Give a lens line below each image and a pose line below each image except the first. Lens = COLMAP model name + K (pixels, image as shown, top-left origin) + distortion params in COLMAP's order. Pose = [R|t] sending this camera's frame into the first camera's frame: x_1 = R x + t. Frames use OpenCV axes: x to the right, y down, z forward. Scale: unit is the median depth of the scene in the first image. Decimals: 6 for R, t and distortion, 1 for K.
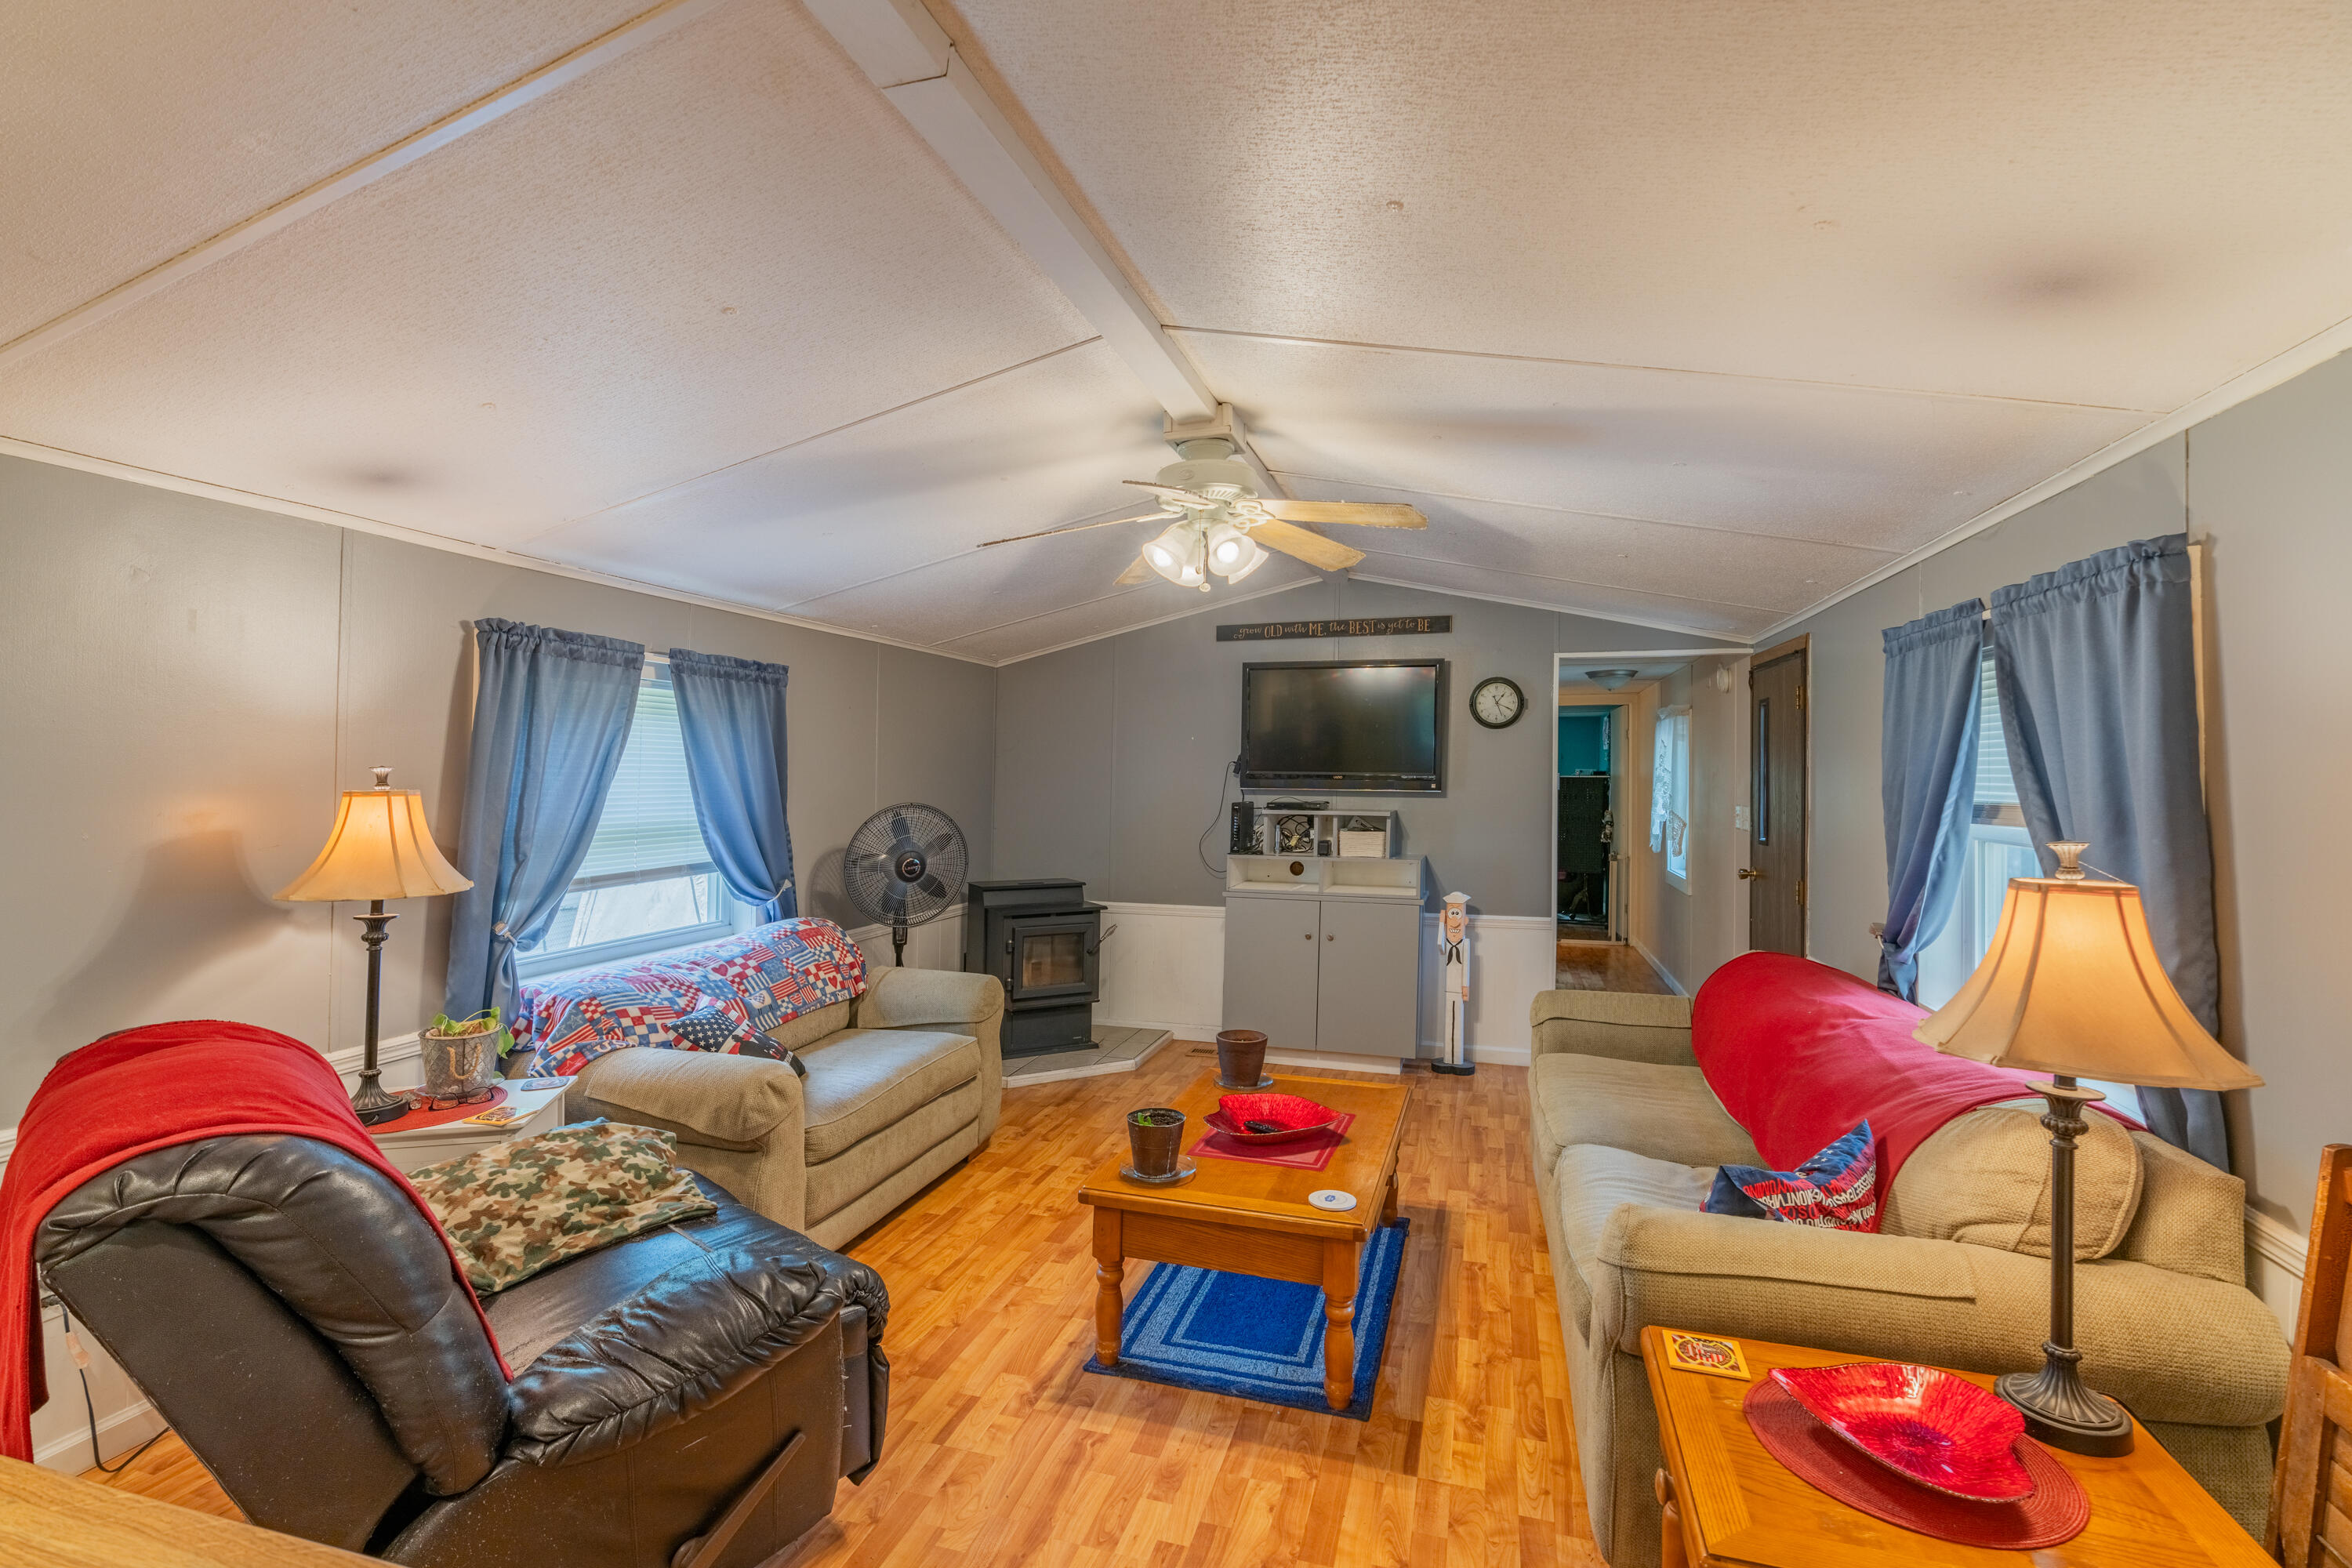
lens RADIAL K [[1092.1, 0, 1175.2], [0, 1092.1, 775.2], [0, 0, 1]] dist [-0.007634, 0.003114]
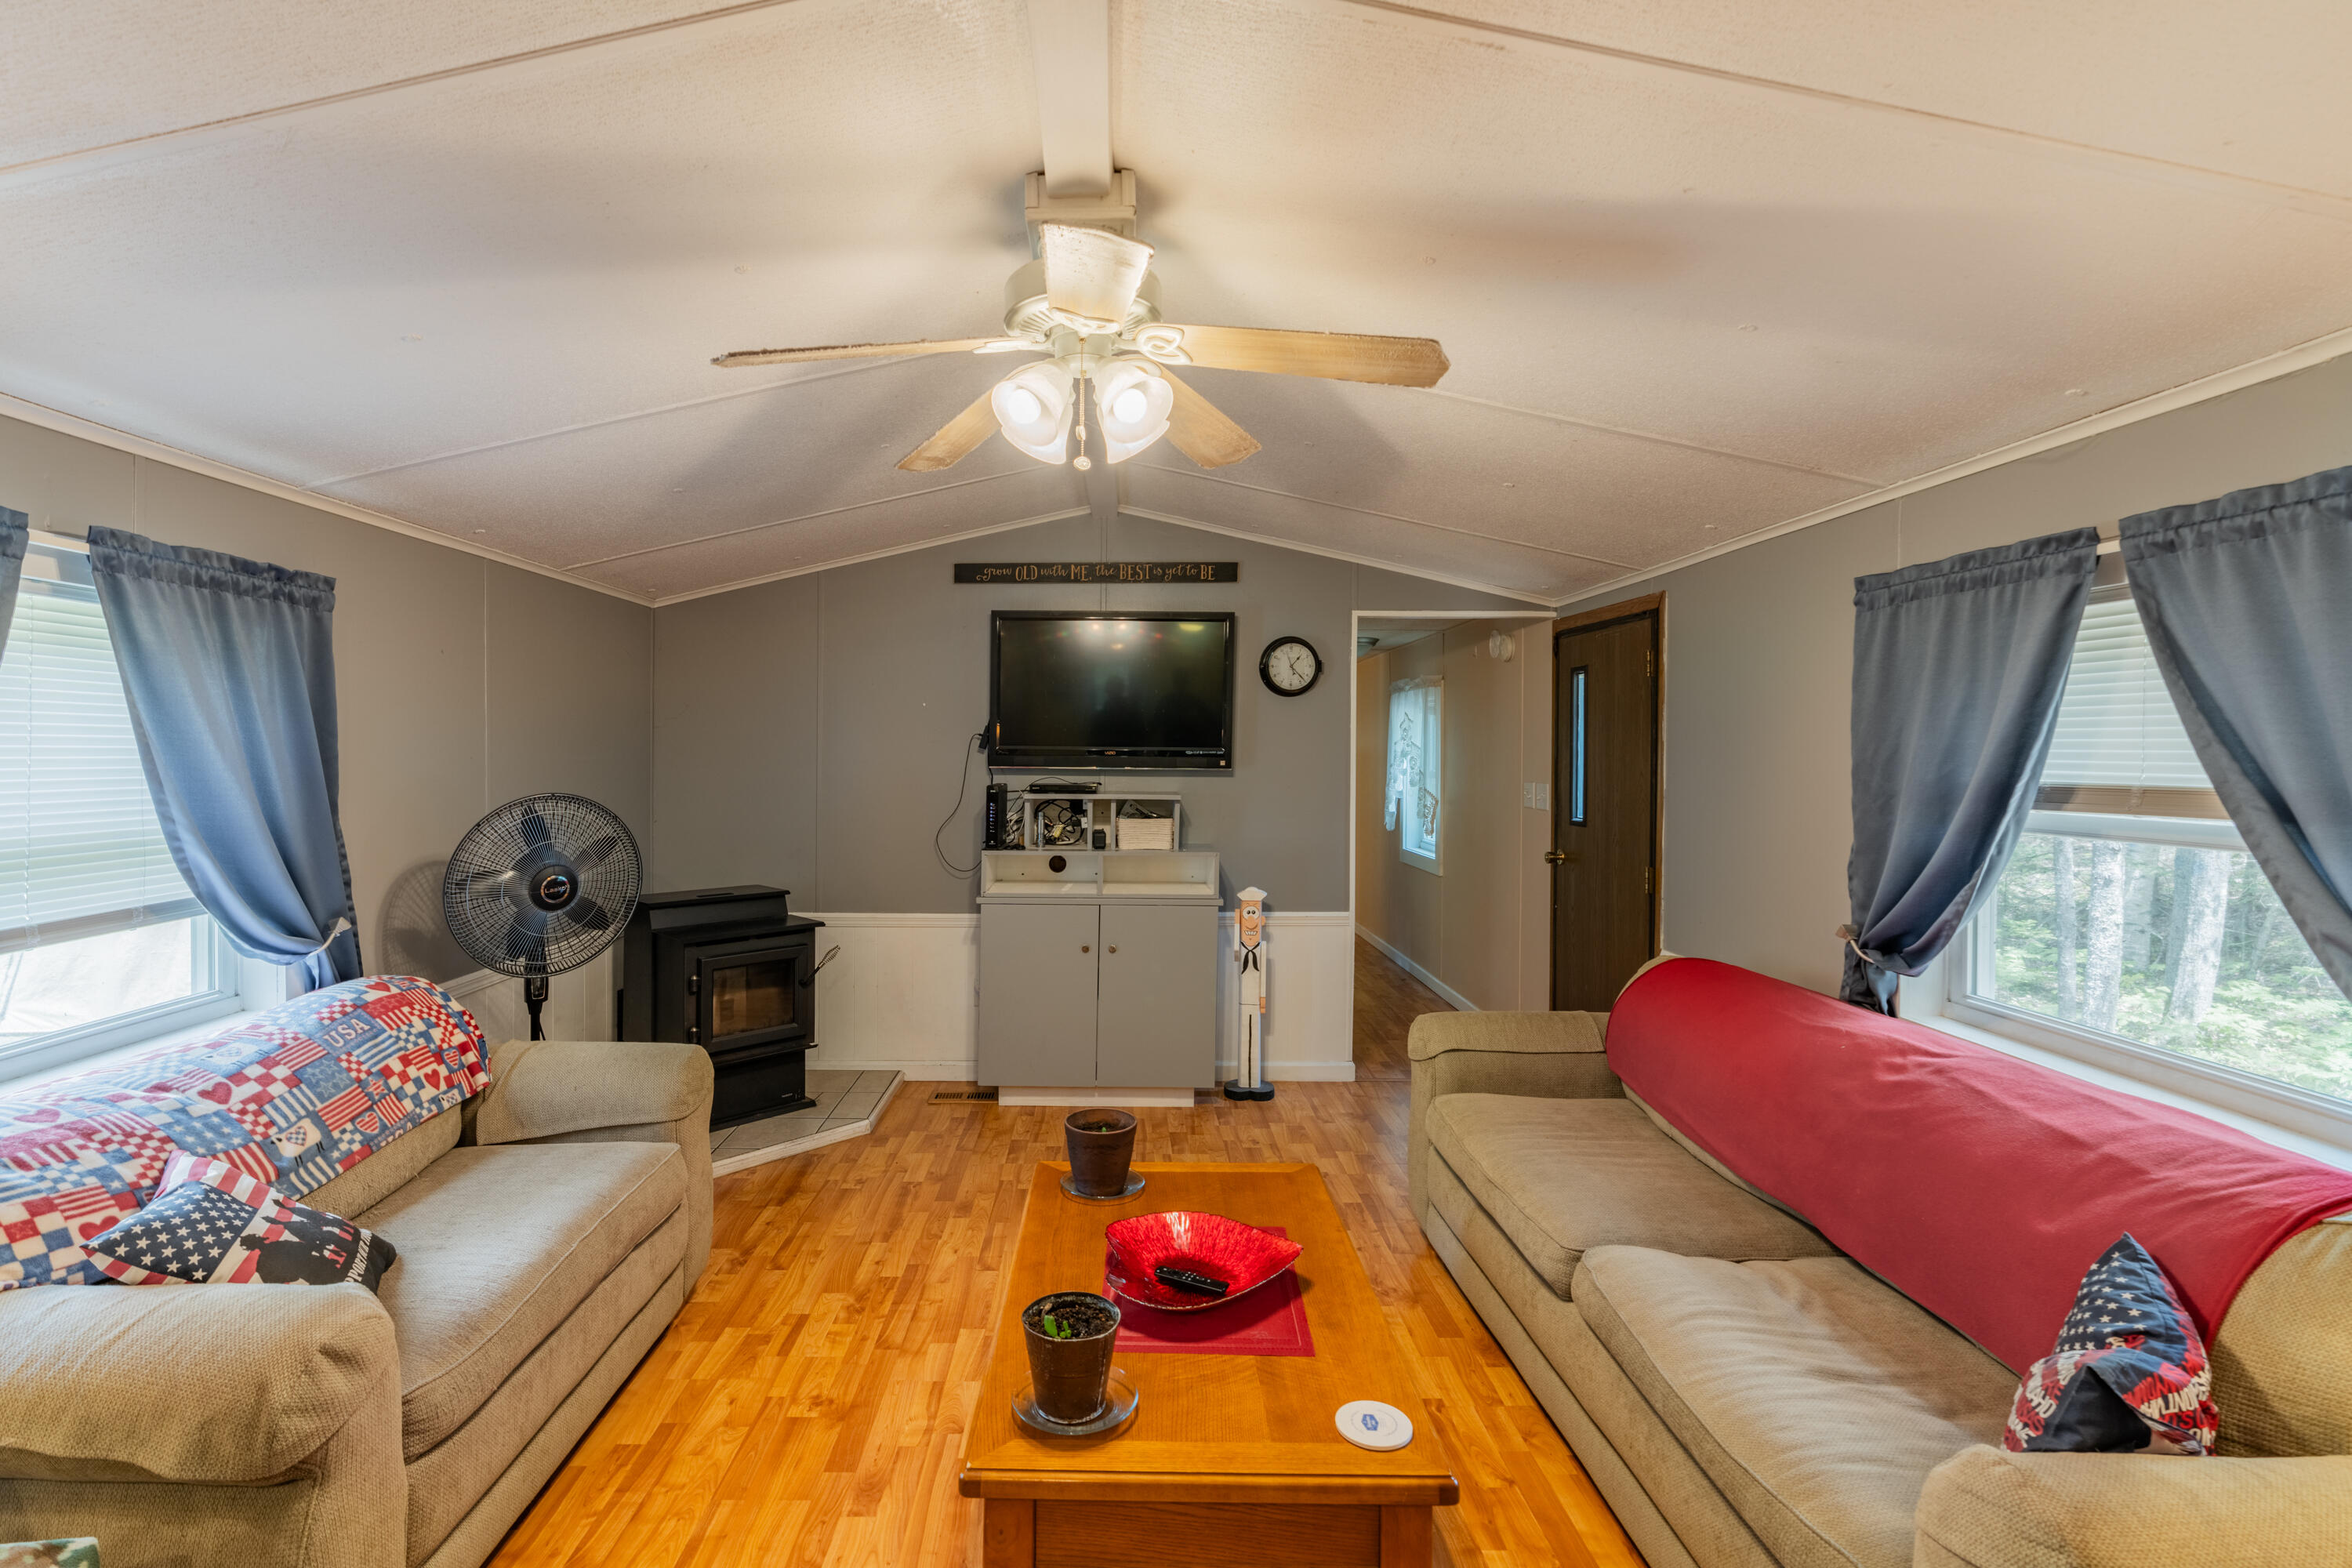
lens RADIAL K [[1092.1, 0, 1128.7], [0, 1092.1, 790.5], [0, 0, 1]] dist [-0.007634, 0.003114]
pose [[0.957063, -0.012437, 0.289613, -0.105695], [0.001646, 0.999296, 0.037474, -0.001109], [-0.289876, -0.035389, 0.956410, 0.278752]]
